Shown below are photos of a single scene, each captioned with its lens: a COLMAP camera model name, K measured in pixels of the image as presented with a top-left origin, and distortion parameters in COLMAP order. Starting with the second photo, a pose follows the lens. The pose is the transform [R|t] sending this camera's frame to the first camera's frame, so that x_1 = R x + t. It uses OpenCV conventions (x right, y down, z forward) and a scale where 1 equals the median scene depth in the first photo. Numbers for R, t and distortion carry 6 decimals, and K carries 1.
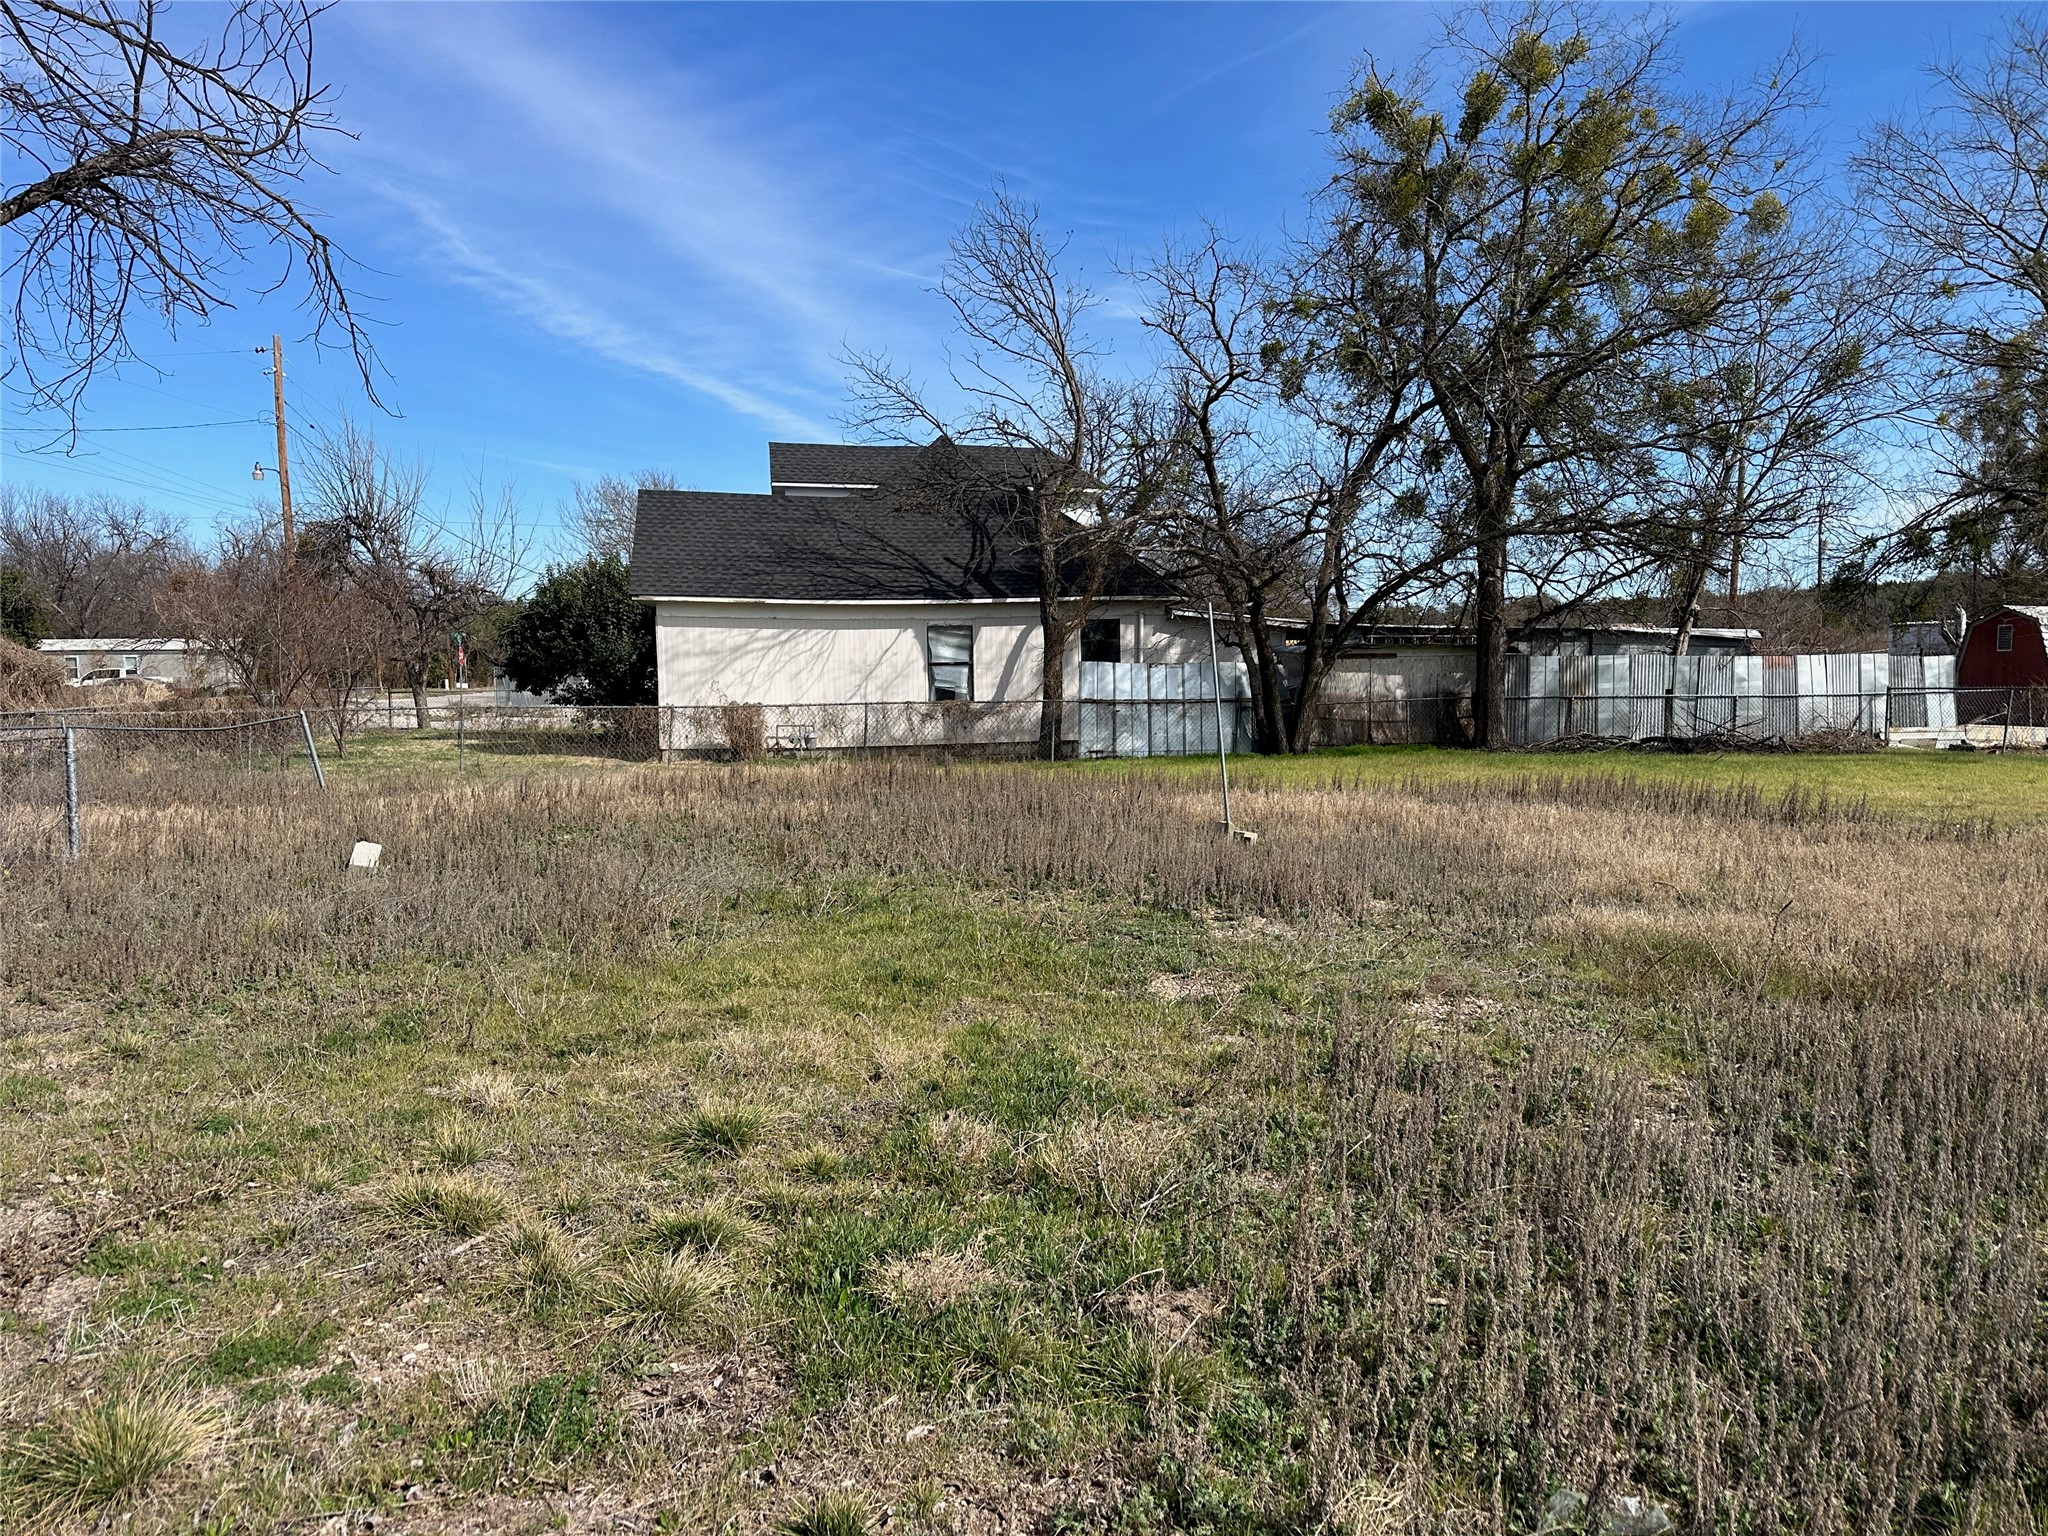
lens RADIAL K [[1404.4, 0, 1022.5], [0, 1404.4, 787.9], [0, 0, 1]] dist [0.029264, -0.055657]
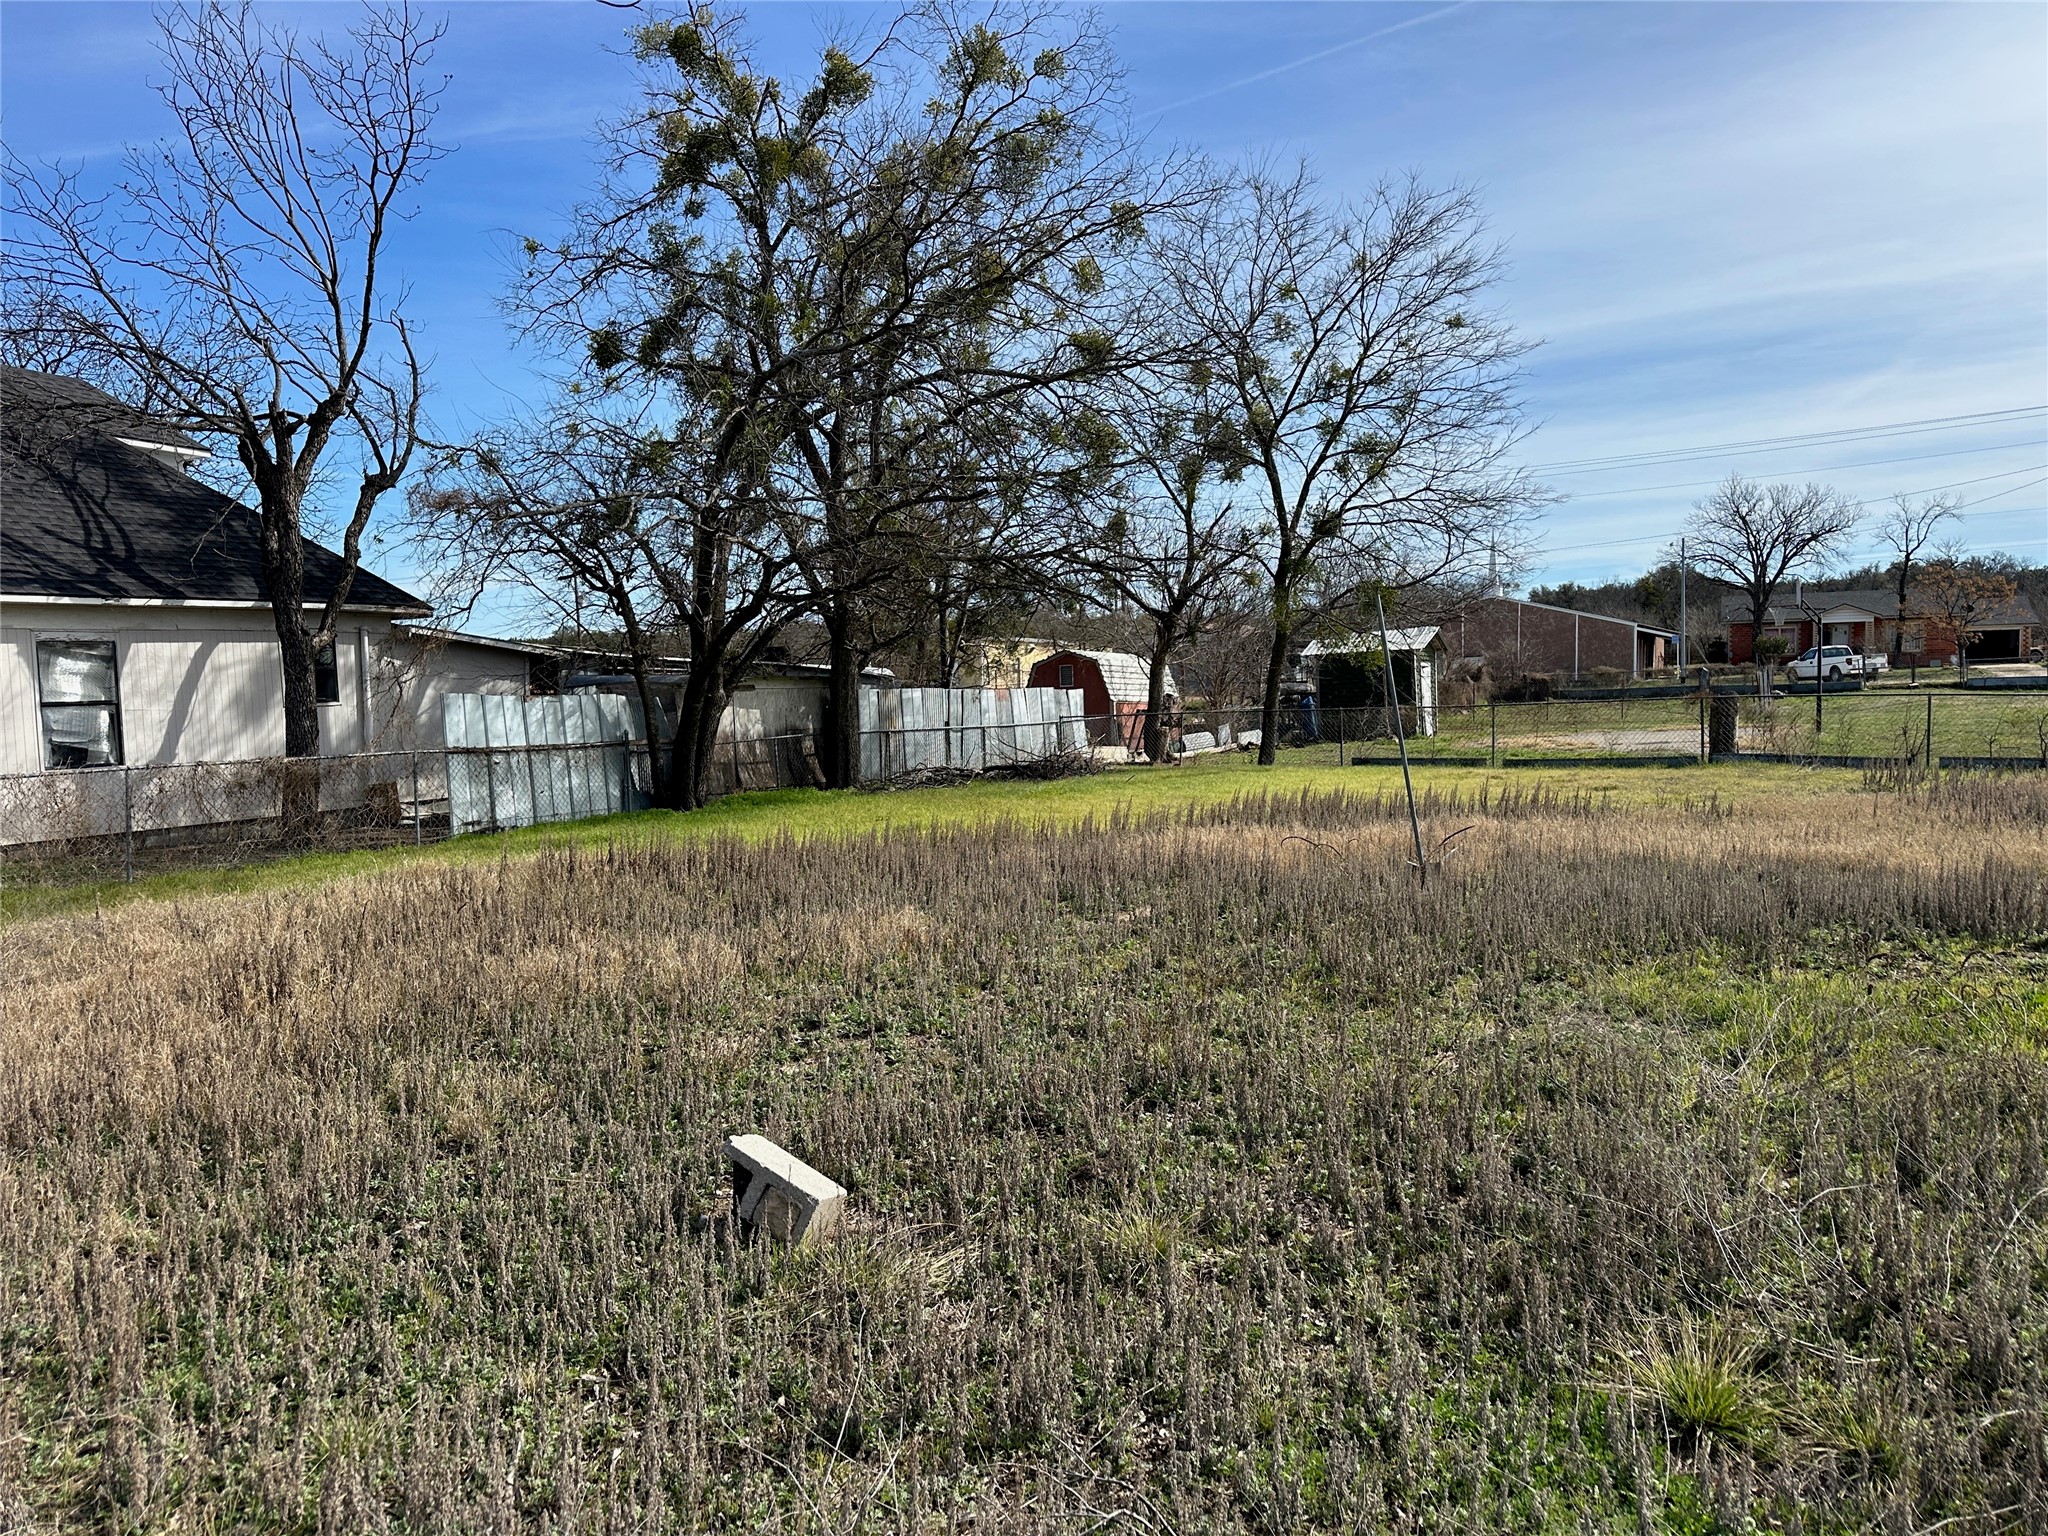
lens RADIAL K [[1404.4, 0, 1035.0], [0, 1404.4, 787.7], [0, 0, 1]] dist [0.029264, -0.055657]
pose [[0.615325, -0.055639, 0.786307, -0.702308], [0.082287, 0.996590, 0.006124, -0.053682], [-0.783967, 0.060935, 0.617805, 0.754206]]
